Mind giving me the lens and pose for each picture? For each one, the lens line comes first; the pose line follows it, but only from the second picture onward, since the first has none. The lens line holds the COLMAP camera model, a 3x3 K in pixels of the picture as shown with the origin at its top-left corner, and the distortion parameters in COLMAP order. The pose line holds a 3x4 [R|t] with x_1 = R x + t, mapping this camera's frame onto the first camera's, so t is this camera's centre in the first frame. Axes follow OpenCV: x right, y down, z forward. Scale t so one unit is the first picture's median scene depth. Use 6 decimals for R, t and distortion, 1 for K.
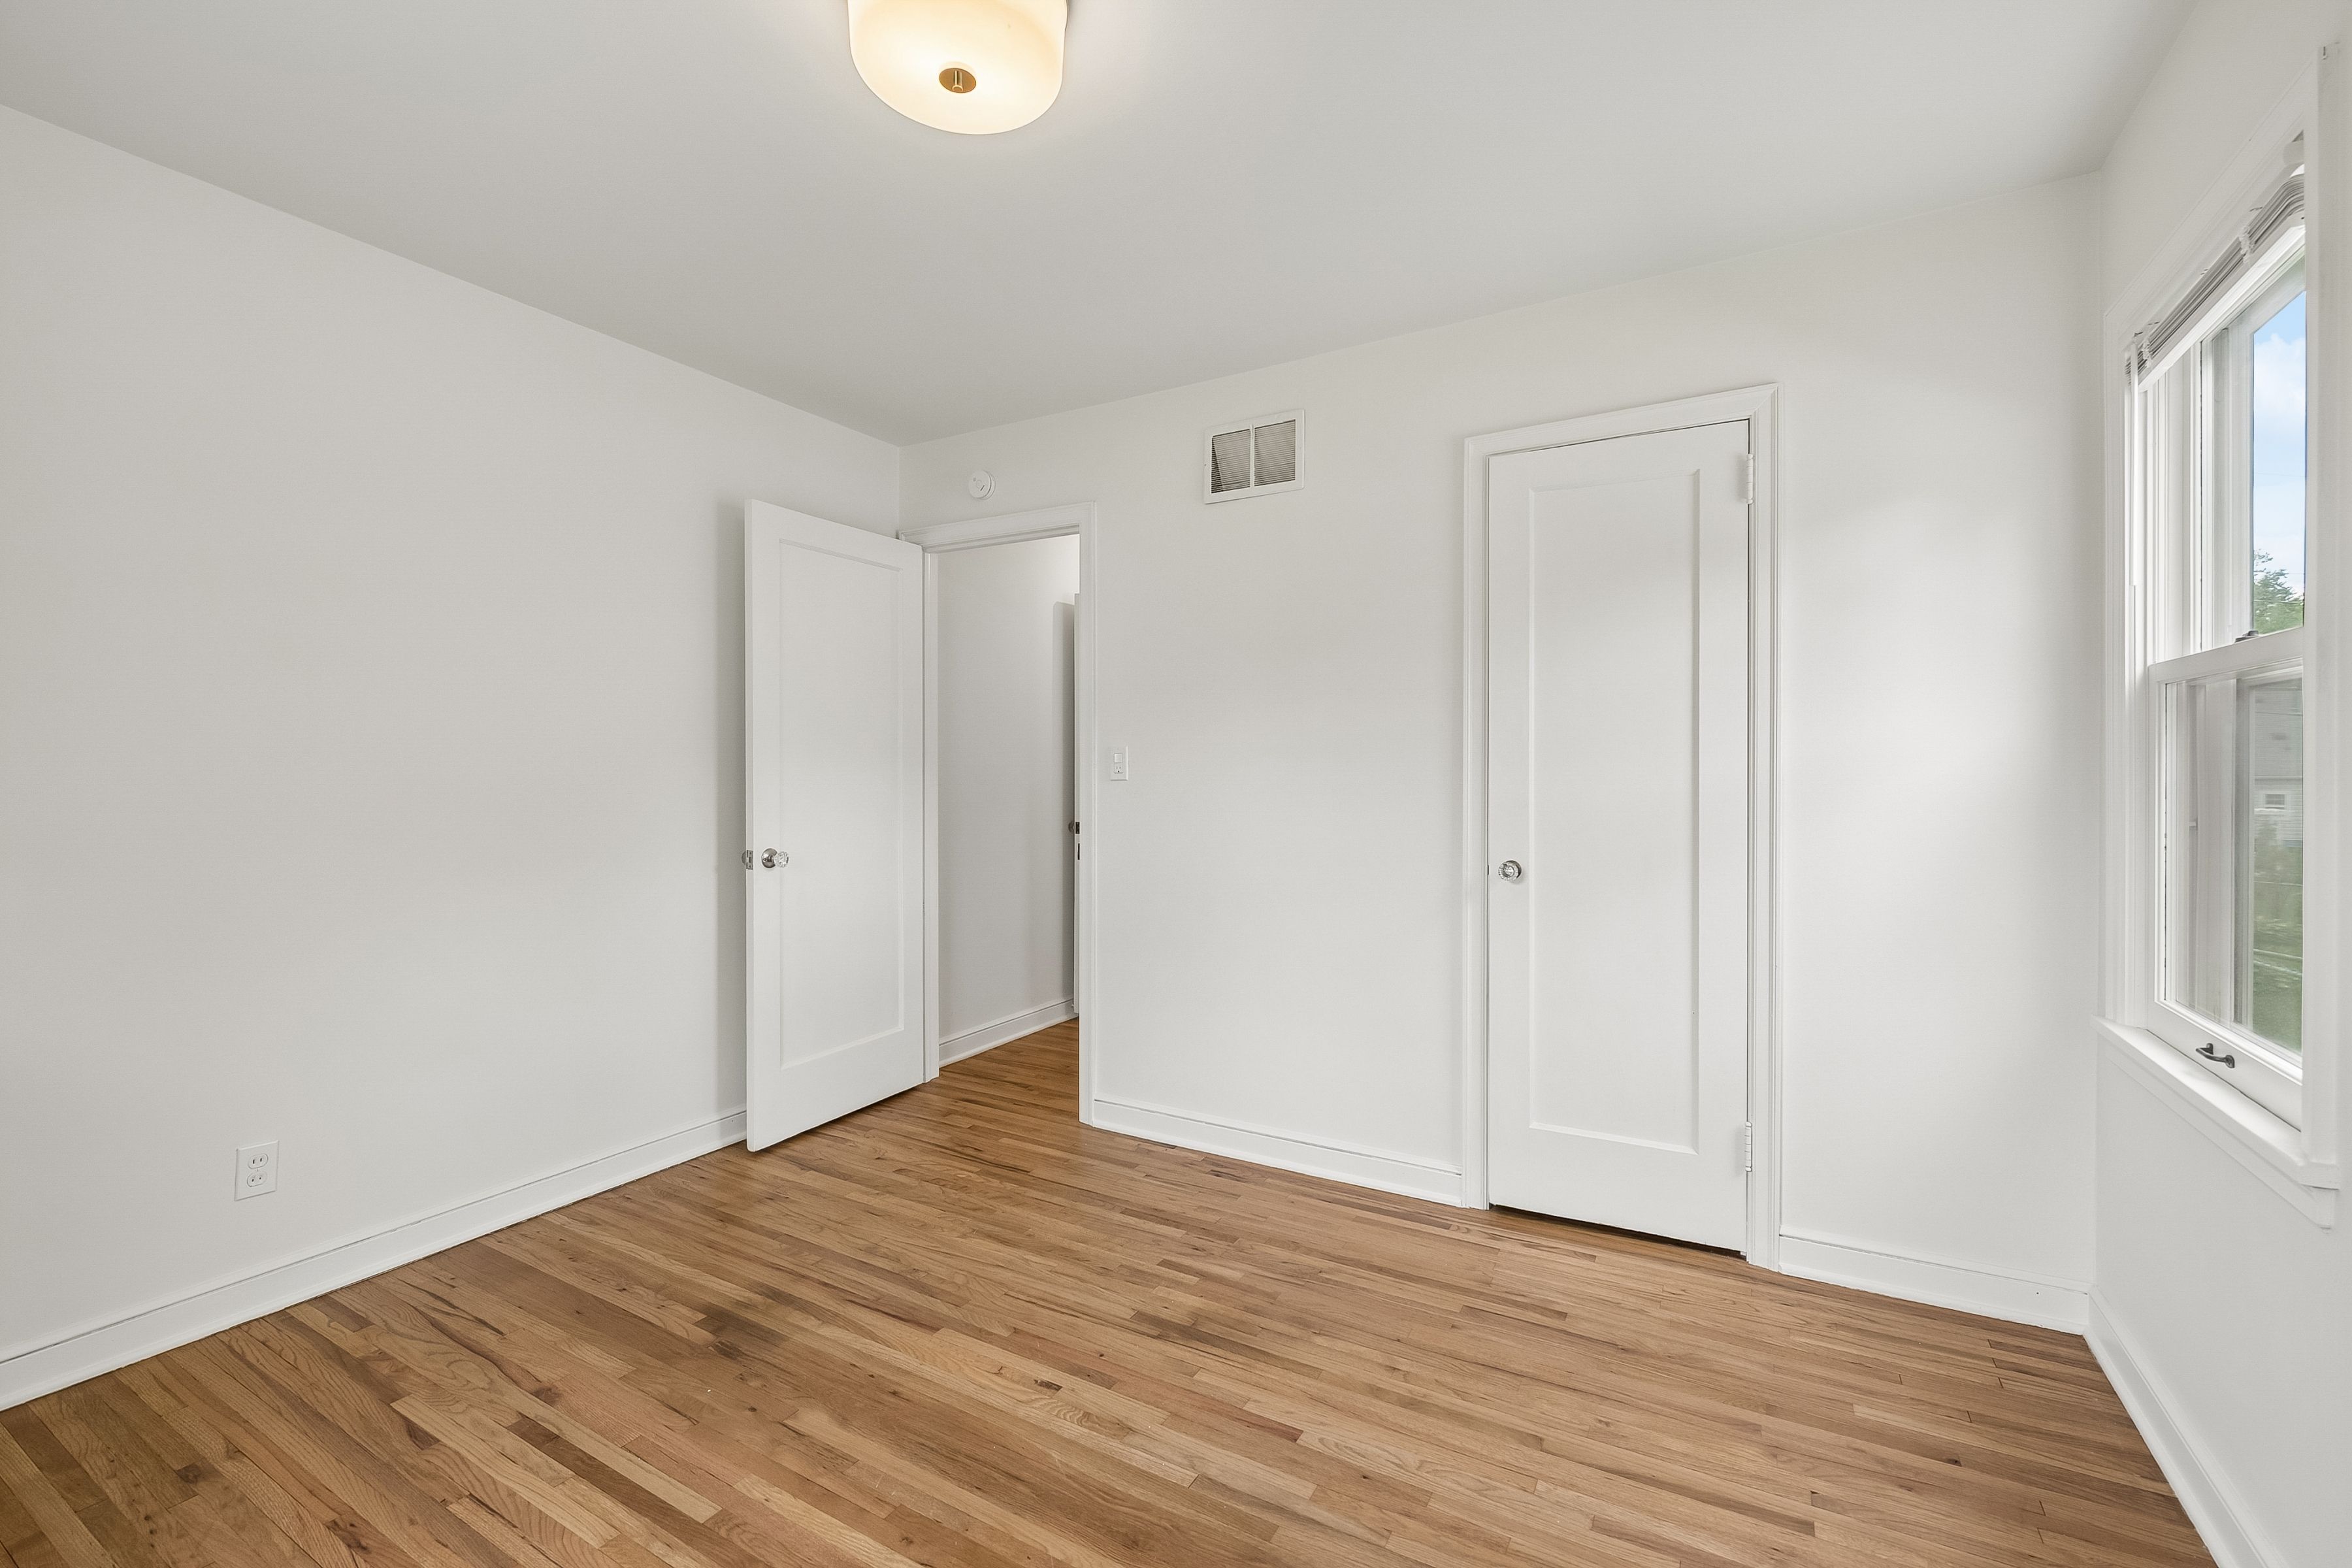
lens RADIAL K [[984.5, 0, 1184.6], [0, 984.5, 767.1], [0, 0, 1]] dist [0.008392, -0.006976]
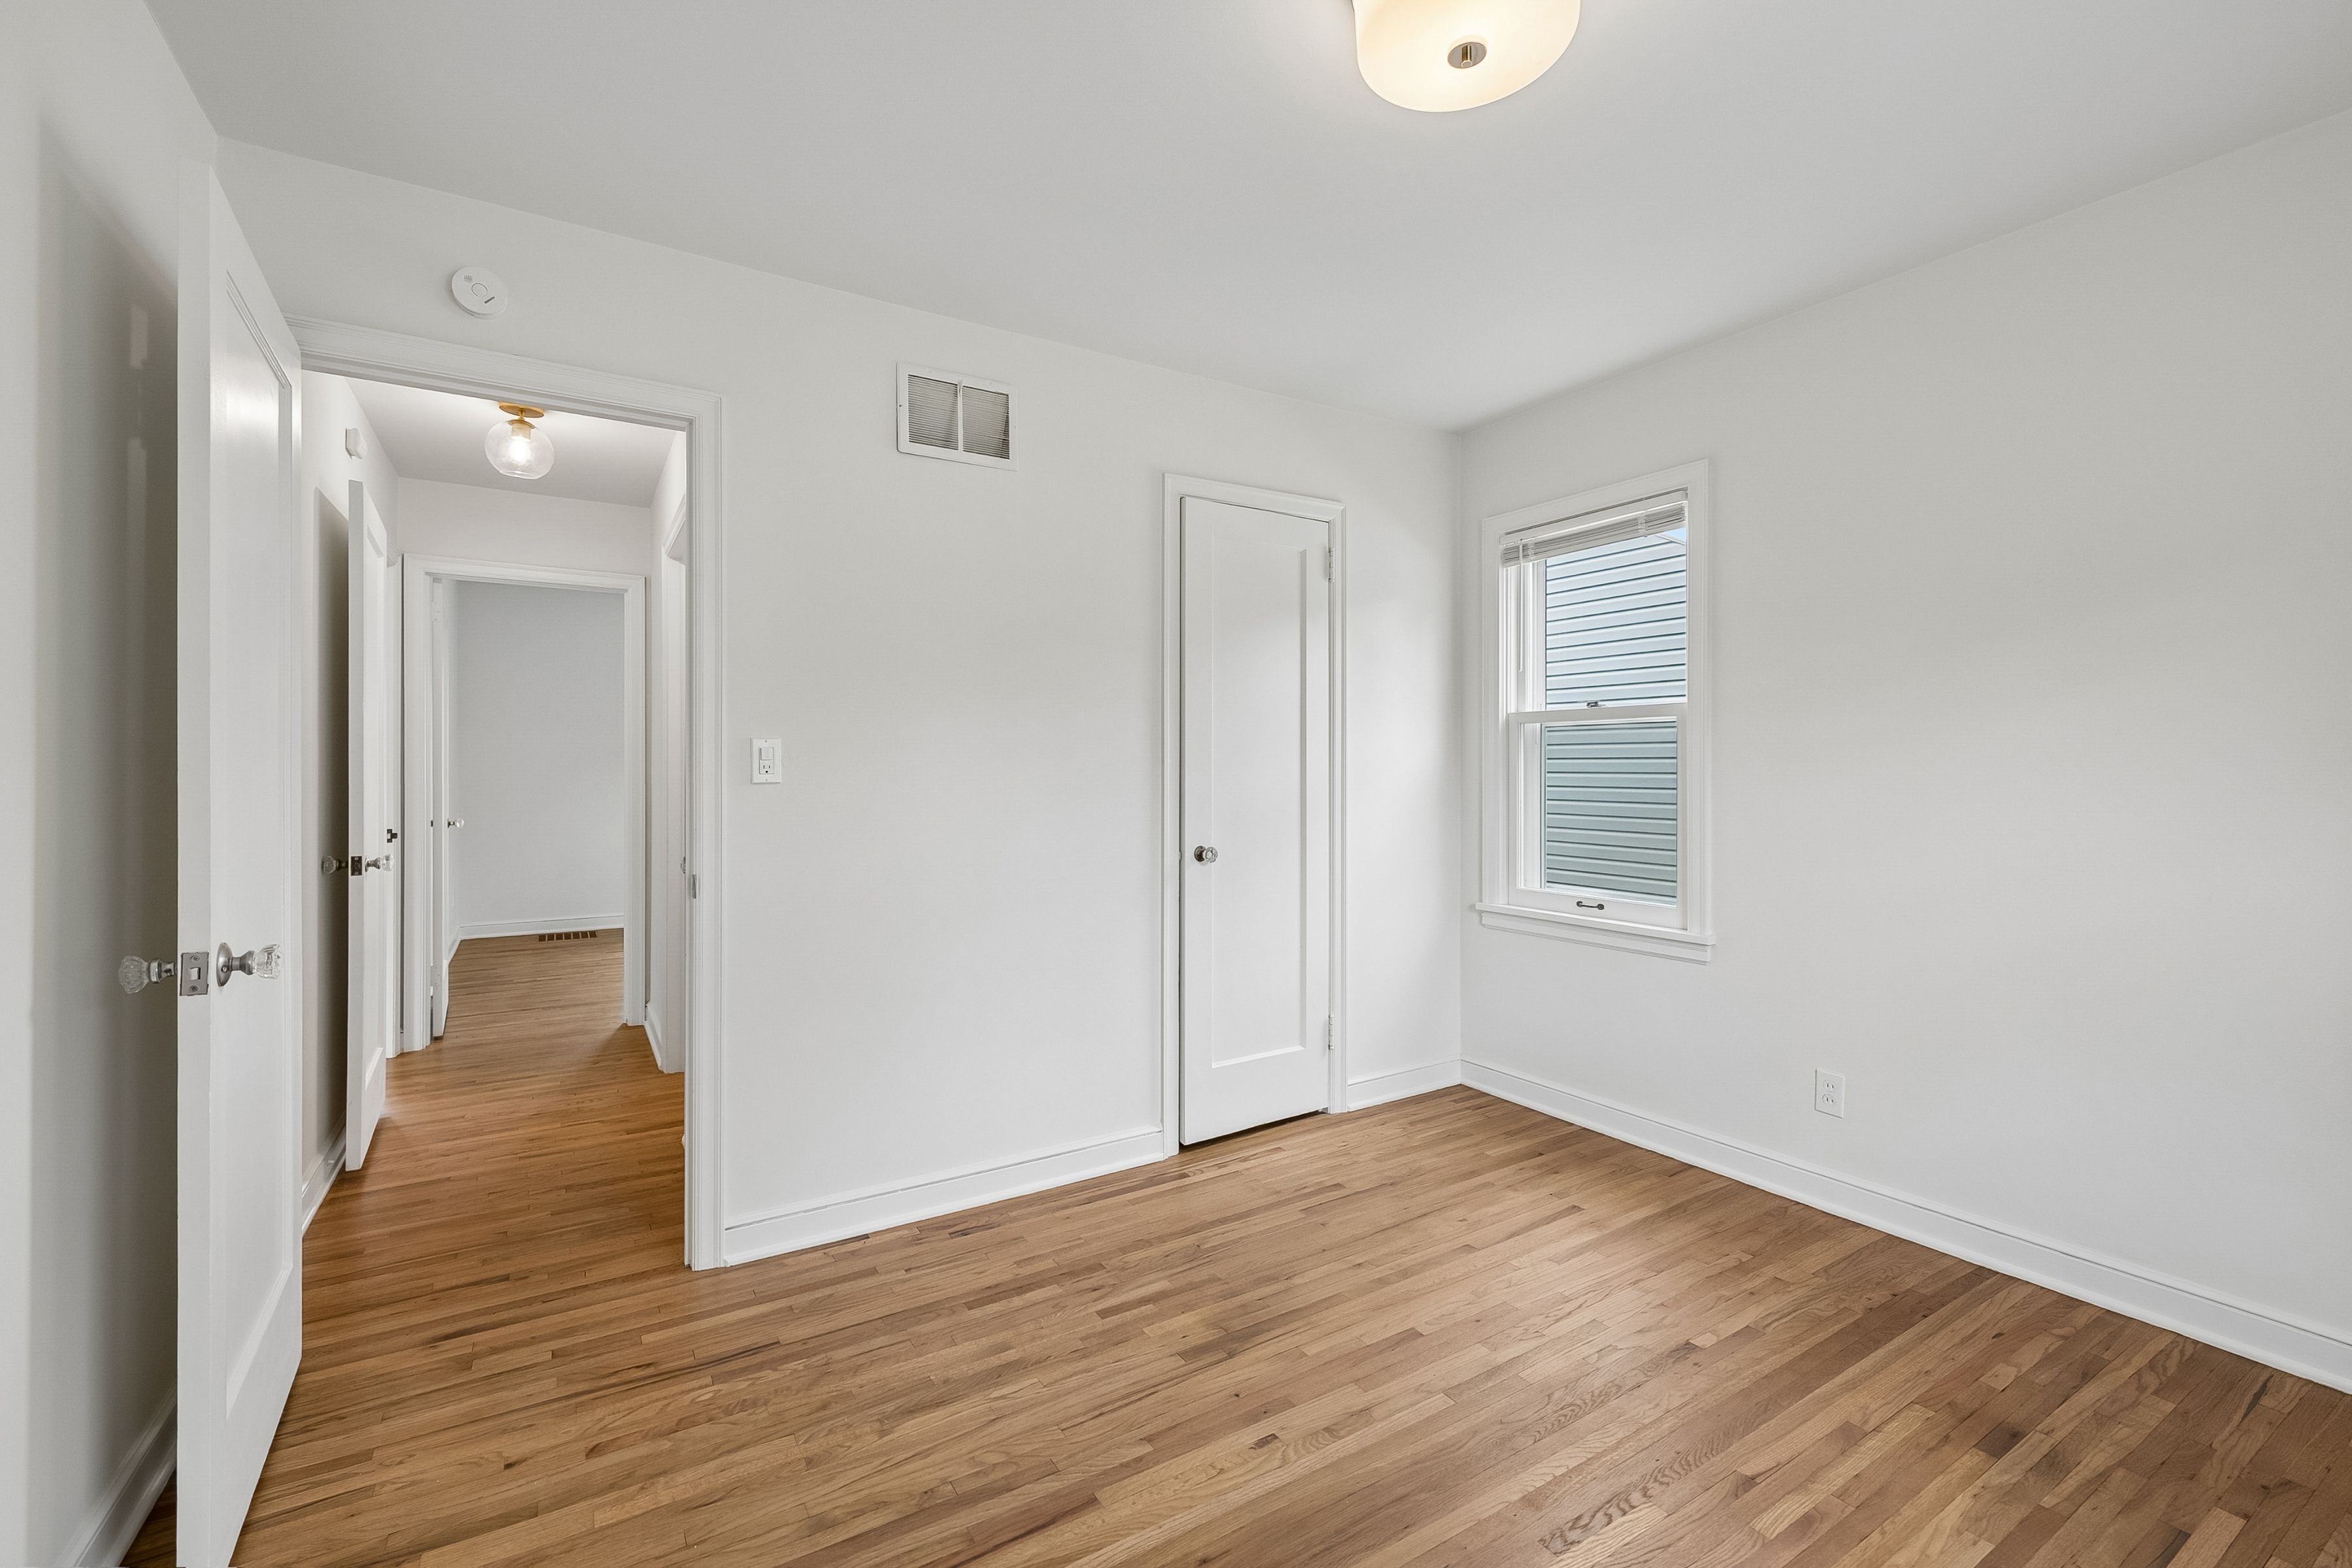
lens RADIAL K [[984.5, 0, 1184.6], [0, 984.5, 767.1], [0, 0, 1]] dist [0.008392, -0.006976]
pose [[0.479078, 0.001458, 0.877771, -0.771405], [0.000518, 0.999998, -0.001944, 0.003895], [-0.877772, 0.001386, 0.479076, 0.496361]]
